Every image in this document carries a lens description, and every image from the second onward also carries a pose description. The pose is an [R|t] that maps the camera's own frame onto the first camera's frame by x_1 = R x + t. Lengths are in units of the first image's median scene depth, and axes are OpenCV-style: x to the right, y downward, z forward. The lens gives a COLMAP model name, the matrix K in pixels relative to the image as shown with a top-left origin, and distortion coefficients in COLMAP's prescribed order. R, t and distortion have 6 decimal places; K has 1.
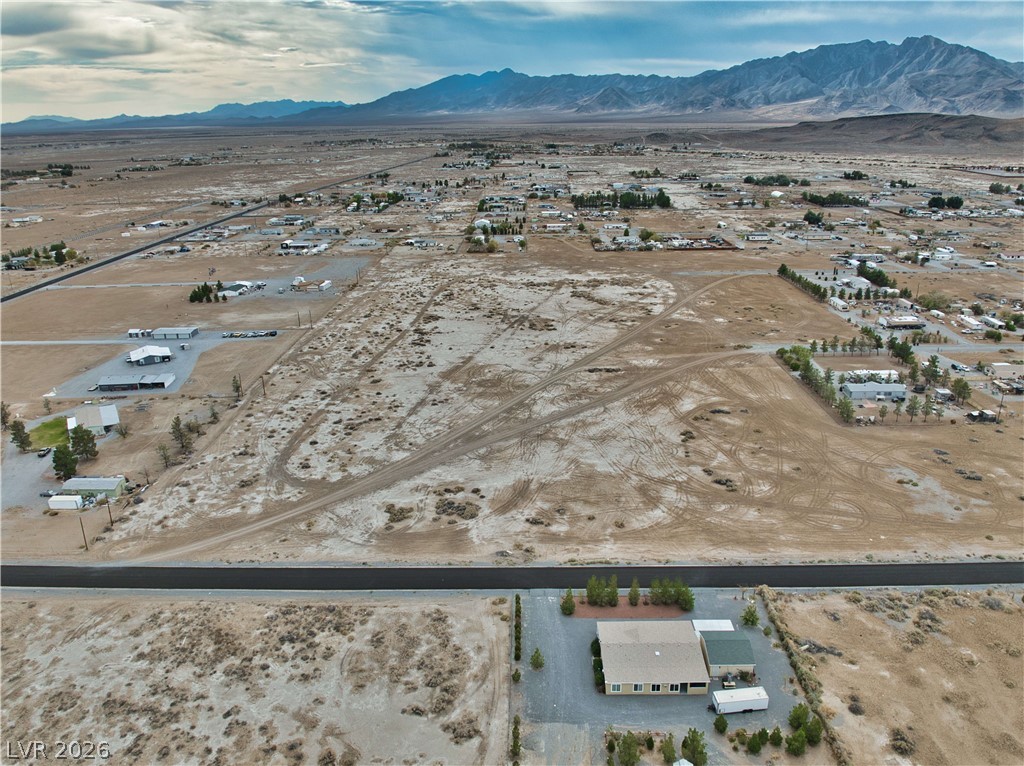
lens RADIAL K [[743.1, 0, 514.9], [0, 743.1, 404.6], [0, 0, 1]] dist [-0.029562, -0.009348]
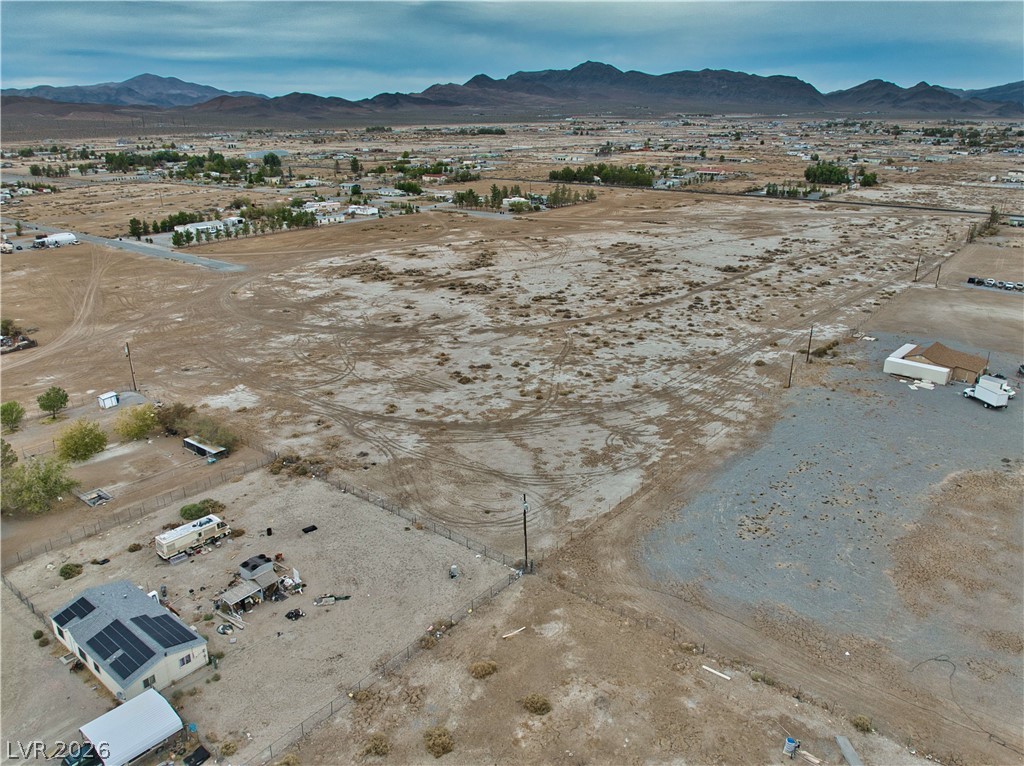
lens RADIAL K [[754.1, 0, 514.2], [0, 754.1, 385.2], [0, 0, 1]] dist [-0.035885, -0.004472]
pose [[-0.786244, -0.192965, 0.587014, -0.494780], [0.243233, 0.776644, 0.581086, -0.630760], [-0.568030, 0.599657, -0.563696, 2.020529]]
